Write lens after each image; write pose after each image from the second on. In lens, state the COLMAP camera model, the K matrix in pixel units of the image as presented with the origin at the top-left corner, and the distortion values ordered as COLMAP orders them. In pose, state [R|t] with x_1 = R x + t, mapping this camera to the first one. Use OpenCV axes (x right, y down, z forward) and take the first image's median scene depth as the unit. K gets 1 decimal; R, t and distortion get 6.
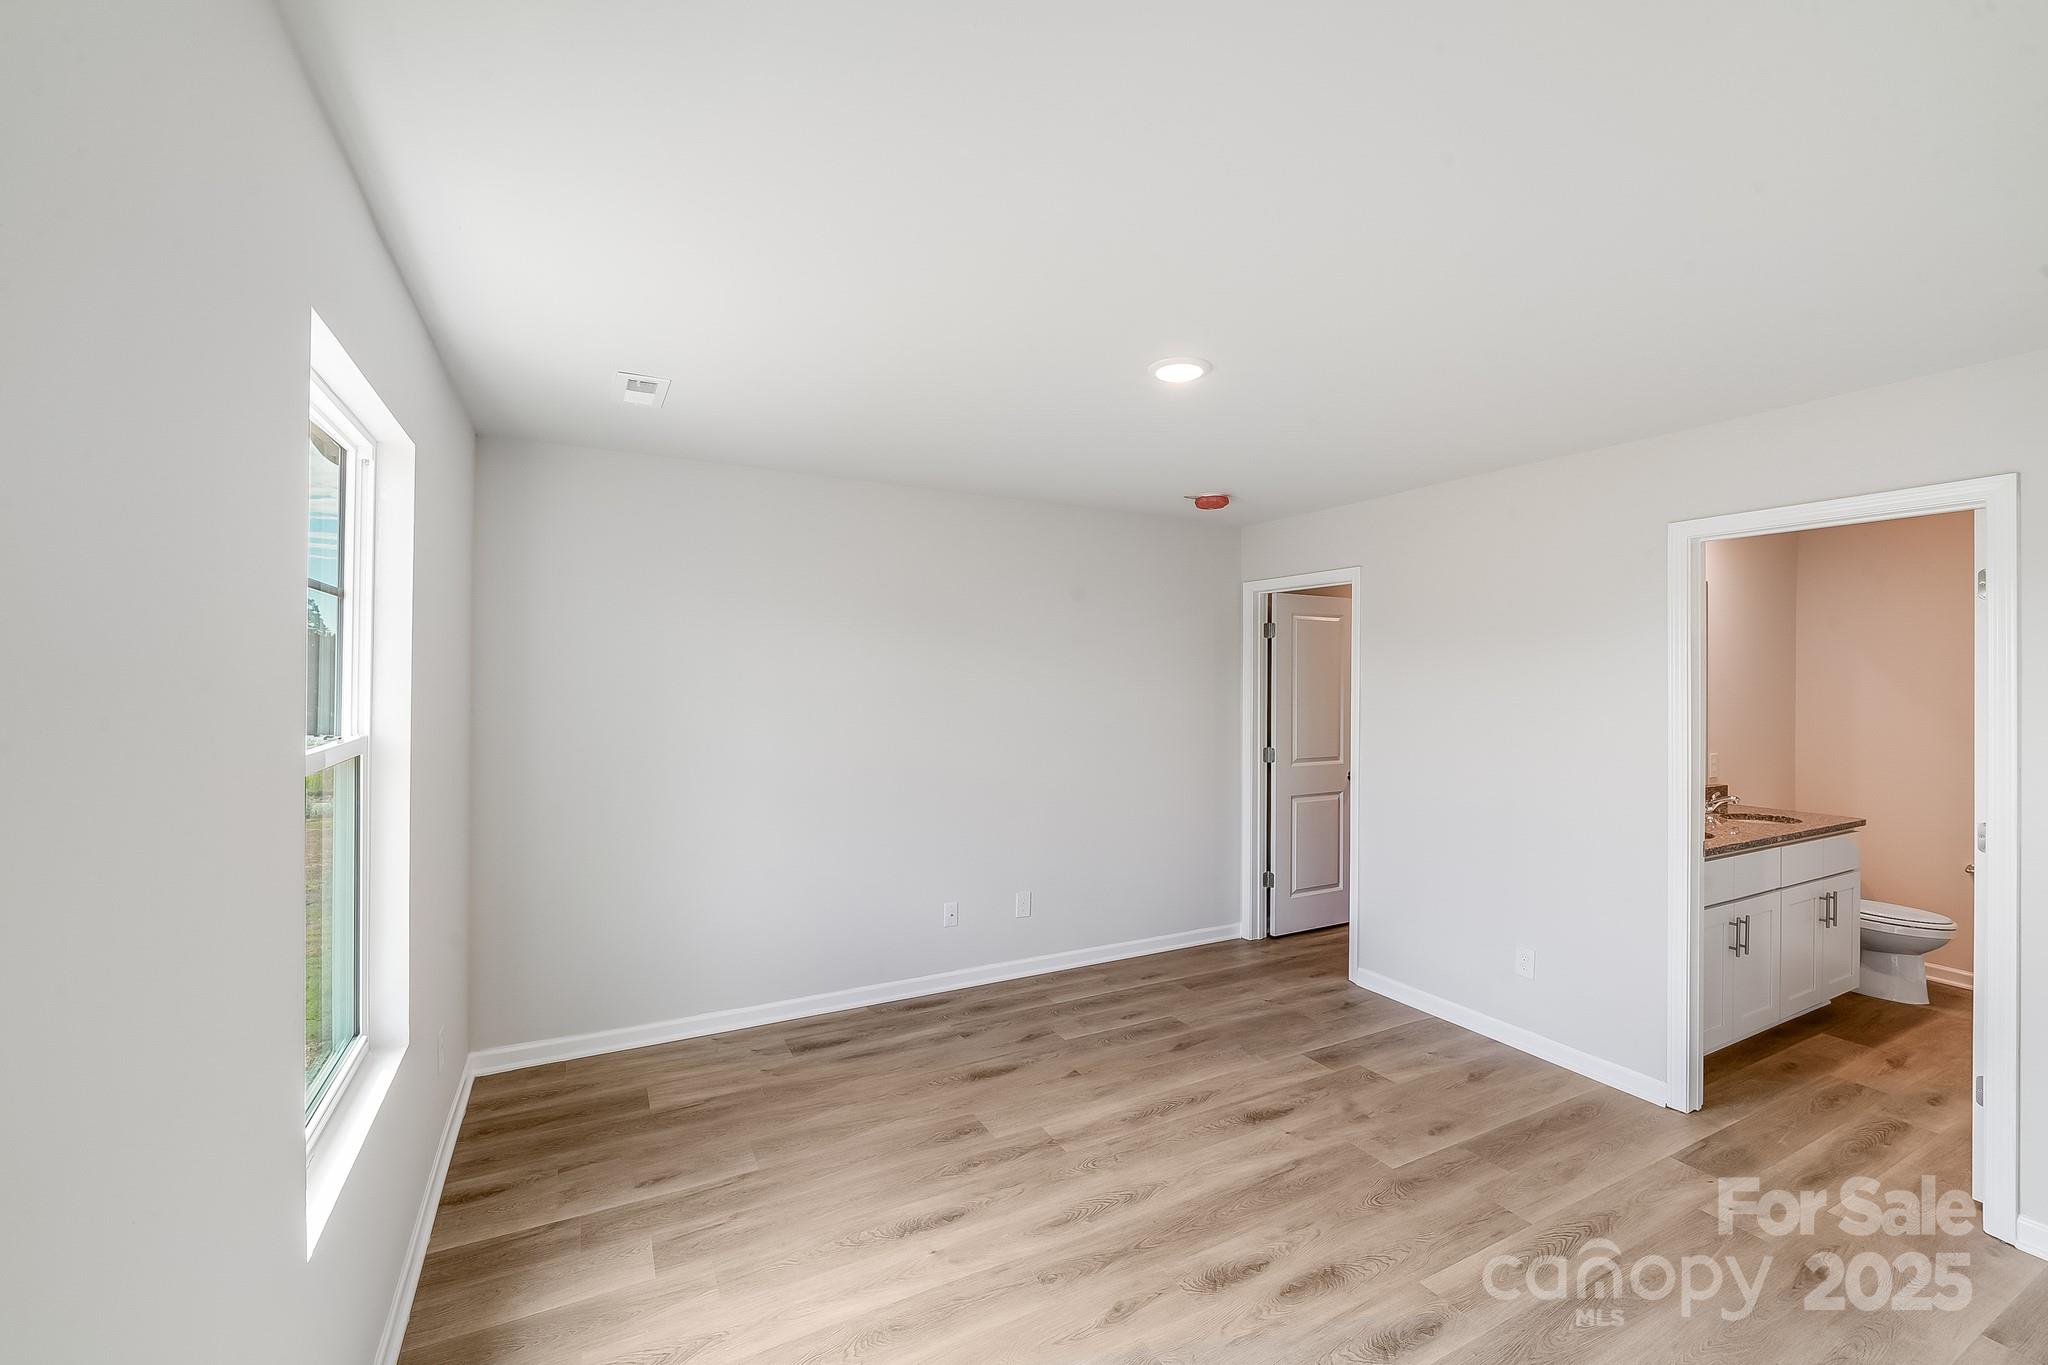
lens RADIAL K [[845.9, 0, 956.1], [0, 845.9, 691.2], [0, 0, 1]] dist [-0.004791, -0.002368]
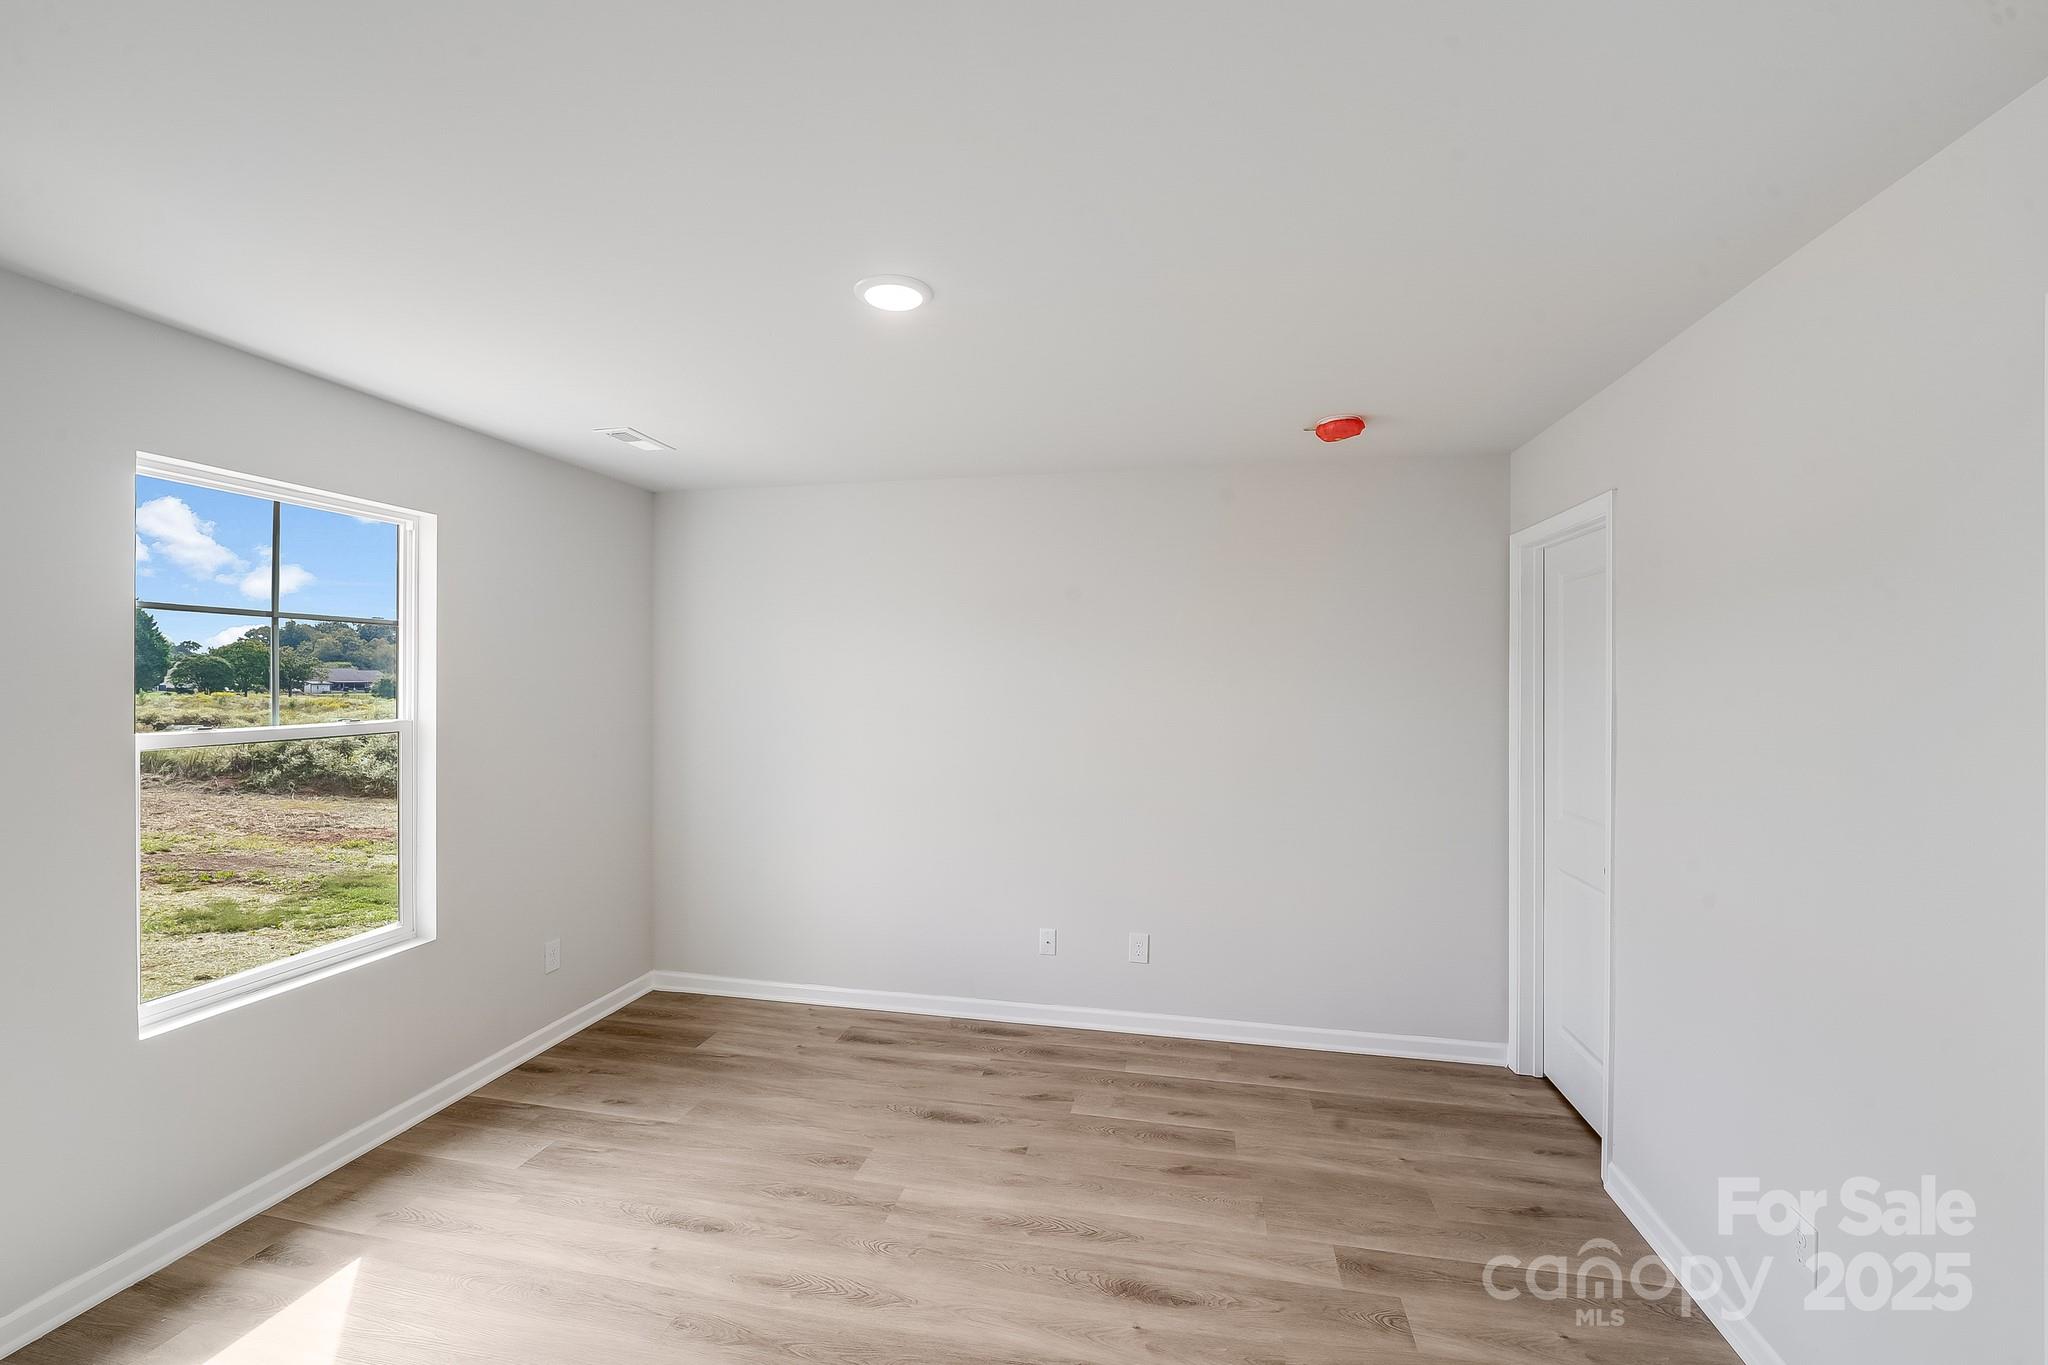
lens RADIAL K [[845.9, 0, 1021.7], [0, 845.9, 681.2], [0, 0, 1]] dist [-0.004791, -0.002368]
pose [[0.776869, -0.000566, -0.629662, 0.660875], [-0.010017, 0.999862, -0.013258, -0.000825], [0.629582, 0.016607, 0.776756, 0.339820]]
